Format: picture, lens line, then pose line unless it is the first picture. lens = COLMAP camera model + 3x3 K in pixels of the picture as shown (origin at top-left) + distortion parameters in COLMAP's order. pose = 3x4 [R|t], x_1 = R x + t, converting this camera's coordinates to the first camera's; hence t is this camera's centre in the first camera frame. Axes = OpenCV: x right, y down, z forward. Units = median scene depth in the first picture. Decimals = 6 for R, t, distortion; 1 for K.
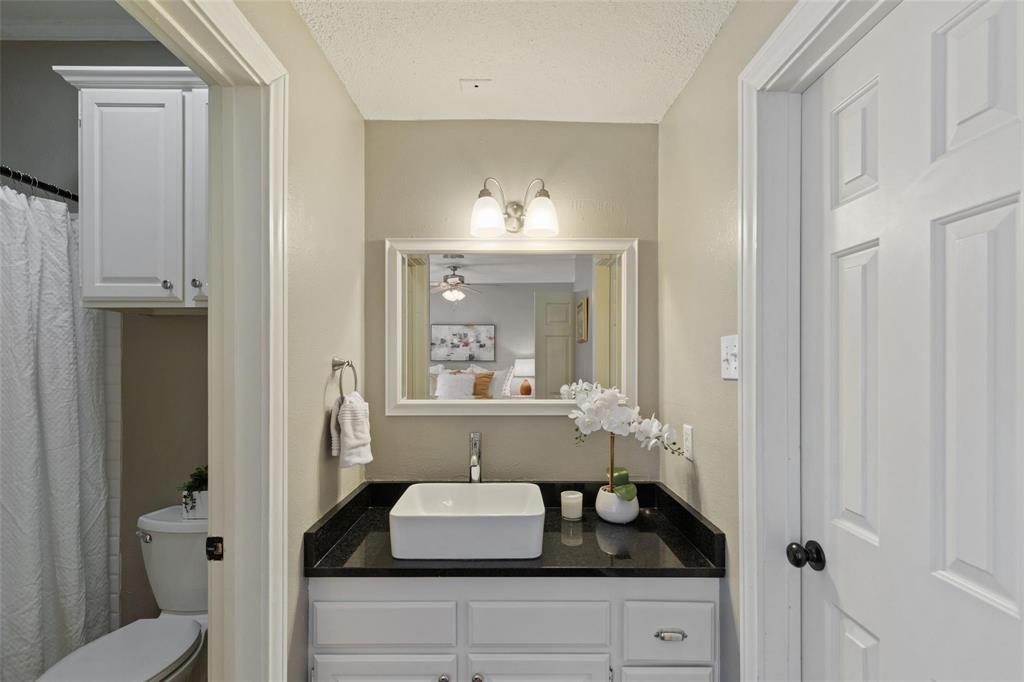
lens RADIAL K [[463.9, 0, 508.9], [0, 463.9, 359.1], [0, 0, 1]] dist [0.004931, -0.000954]
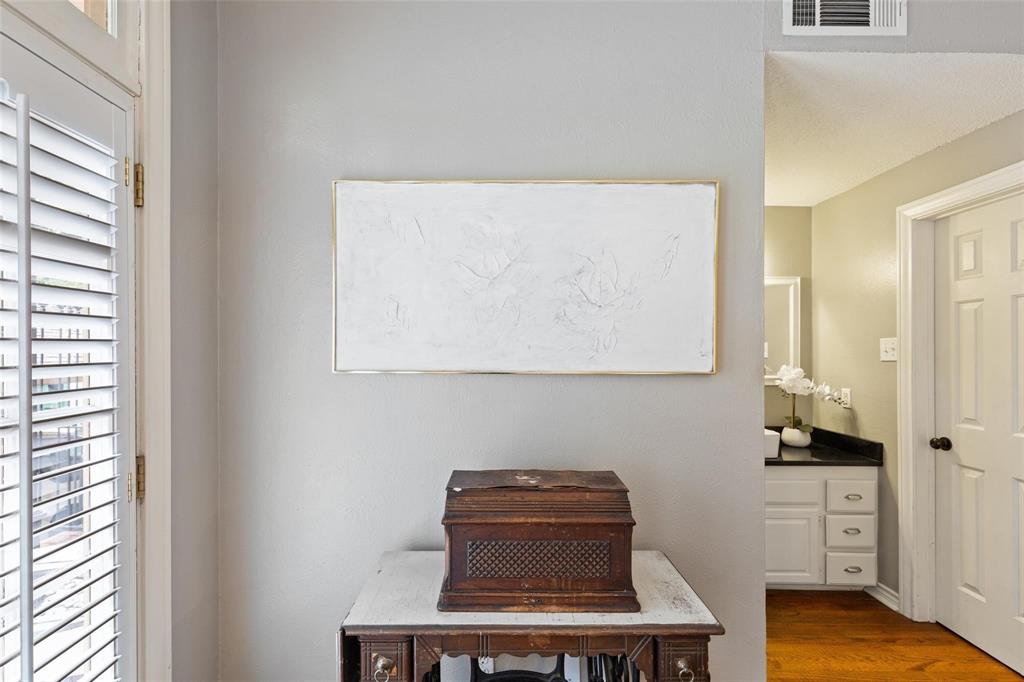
lens RADIAL K [[463.9, 0, 501.8], [0, 463.9, 349.4], [0, 0, 1]] dist [0.004931, -0.000954]
pose [[0.999992, 0.003770, -0.001345, -1.067479], [-0.003776, 0.999983, -0.004476, 0.009616], [0.001328, 0.004481, 0.999989, -0.881957]]
